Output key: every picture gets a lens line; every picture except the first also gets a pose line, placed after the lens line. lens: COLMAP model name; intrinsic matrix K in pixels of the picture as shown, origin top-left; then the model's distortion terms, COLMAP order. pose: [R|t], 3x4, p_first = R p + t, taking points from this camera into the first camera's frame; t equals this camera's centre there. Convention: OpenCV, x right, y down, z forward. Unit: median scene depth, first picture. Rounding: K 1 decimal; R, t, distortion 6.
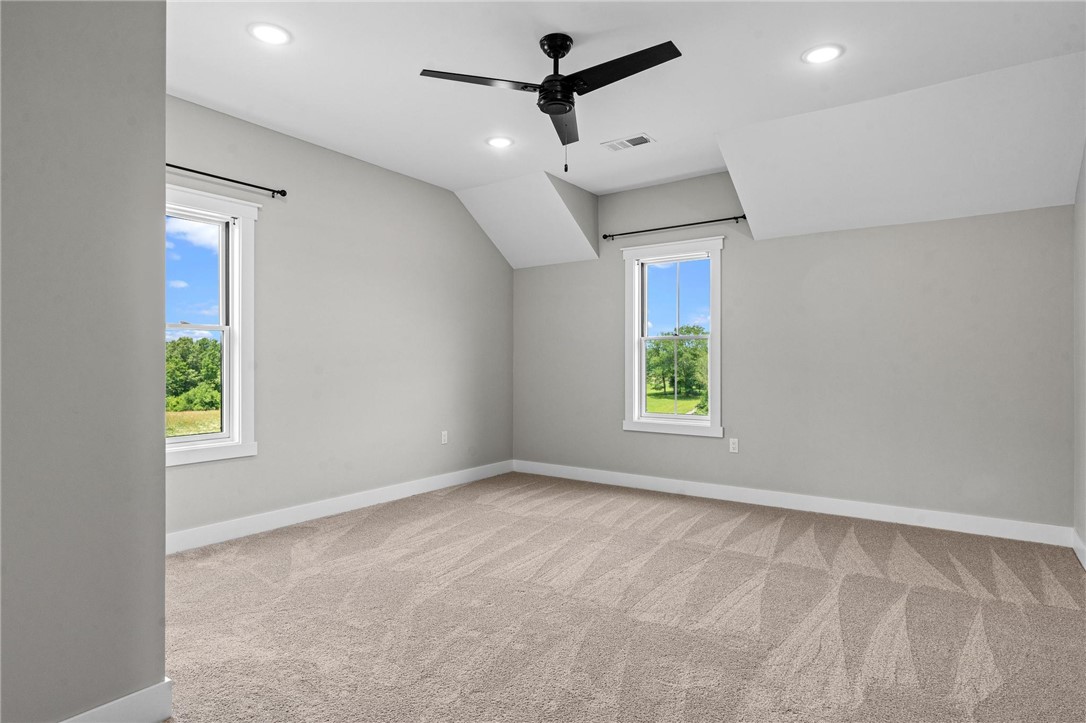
lens RADIAL K [[583.6, 0, 541.5], [0, 583.6, 361.2], [0, 0, 1]] dist [0.002280, 0.000280]
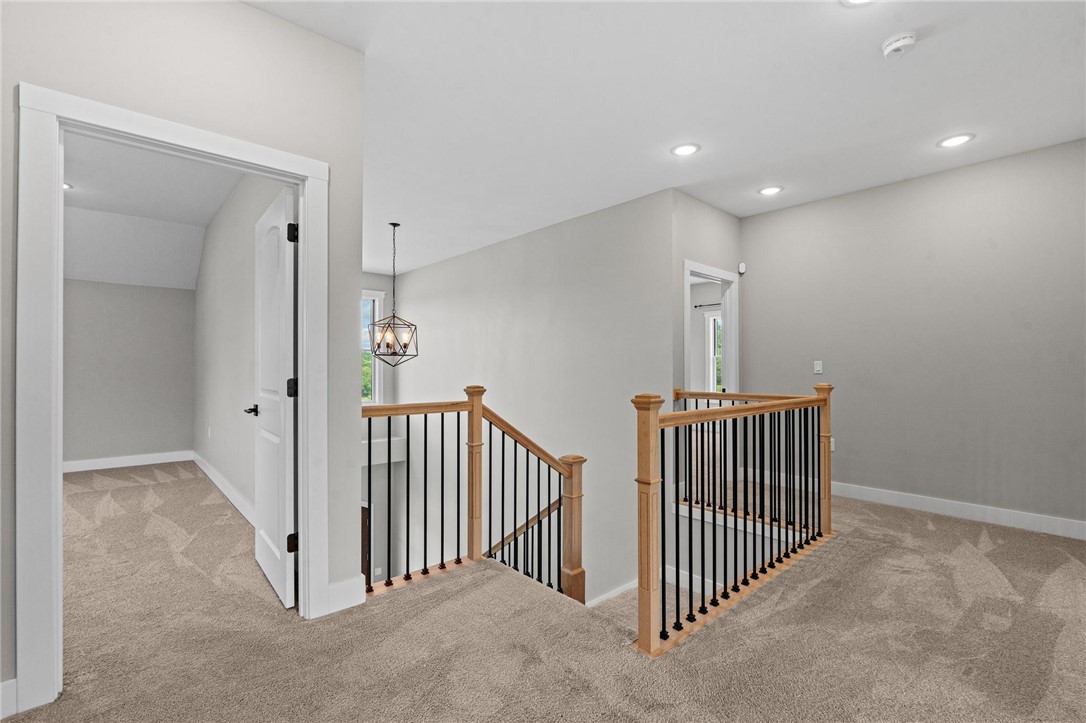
lens RADIAL K [[490.6, 0, 543.8], [0, 490.6, 360.9], [0, 0, 1]] dist [-0.005223, -0.000191]
pose [[0.219198, 0.008065, 0.975647, -0.547497], [-0.005449, 0.999960, -0.007042, -0.009774], [-0.975665, -0.003773, 0.219233, -0.631112]]
